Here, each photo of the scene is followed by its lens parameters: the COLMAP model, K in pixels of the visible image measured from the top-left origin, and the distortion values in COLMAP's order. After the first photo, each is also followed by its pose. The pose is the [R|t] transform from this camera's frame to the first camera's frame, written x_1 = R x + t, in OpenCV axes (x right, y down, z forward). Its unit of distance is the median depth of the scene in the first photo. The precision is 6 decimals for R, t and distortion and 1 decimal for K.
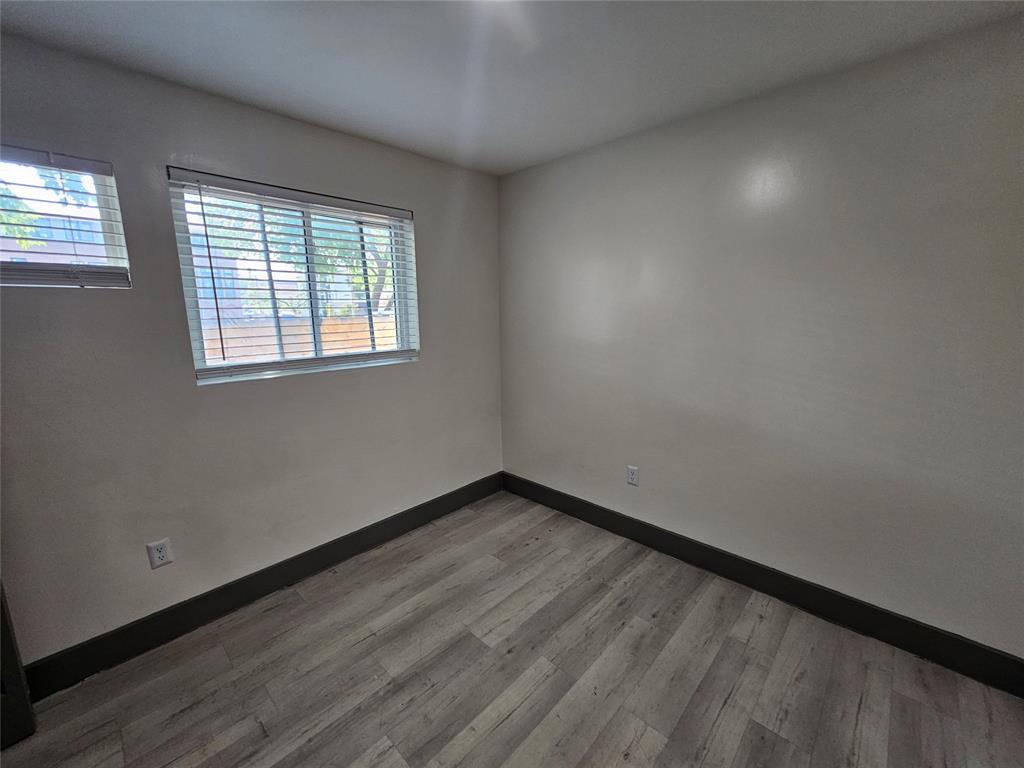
lens RADIAL K [[417.5, 0, 517.8], [0, 417.5, 382.8], [0, 0, 1]] dist [0.002879, 0.000367]
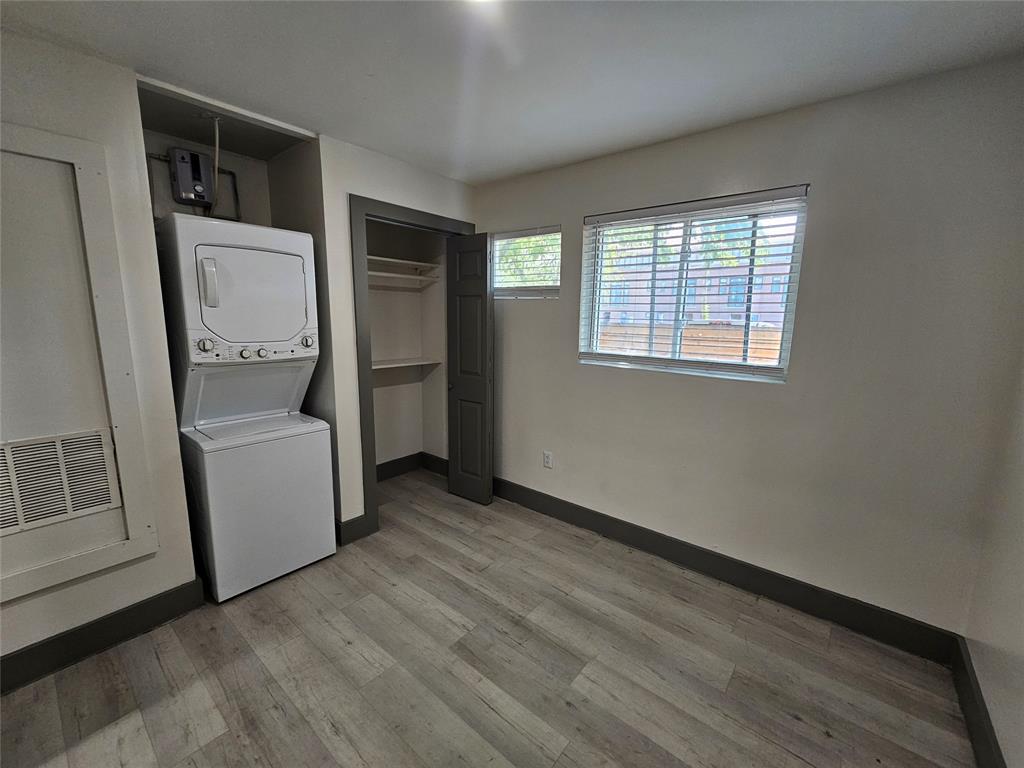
lens RADIAL K [[417.5, 0, 517.8], [0, 417.5, 382.8], [0, 0, 1]] dist [0.002879, 0.000367]
pose [[0.073250, 0.174803, -0.981875, 0.626301], [-0.194872, 0.968051, 0.157804, -0.107339], [0.978090, 0.179780, 0.104974, 0.602381]]
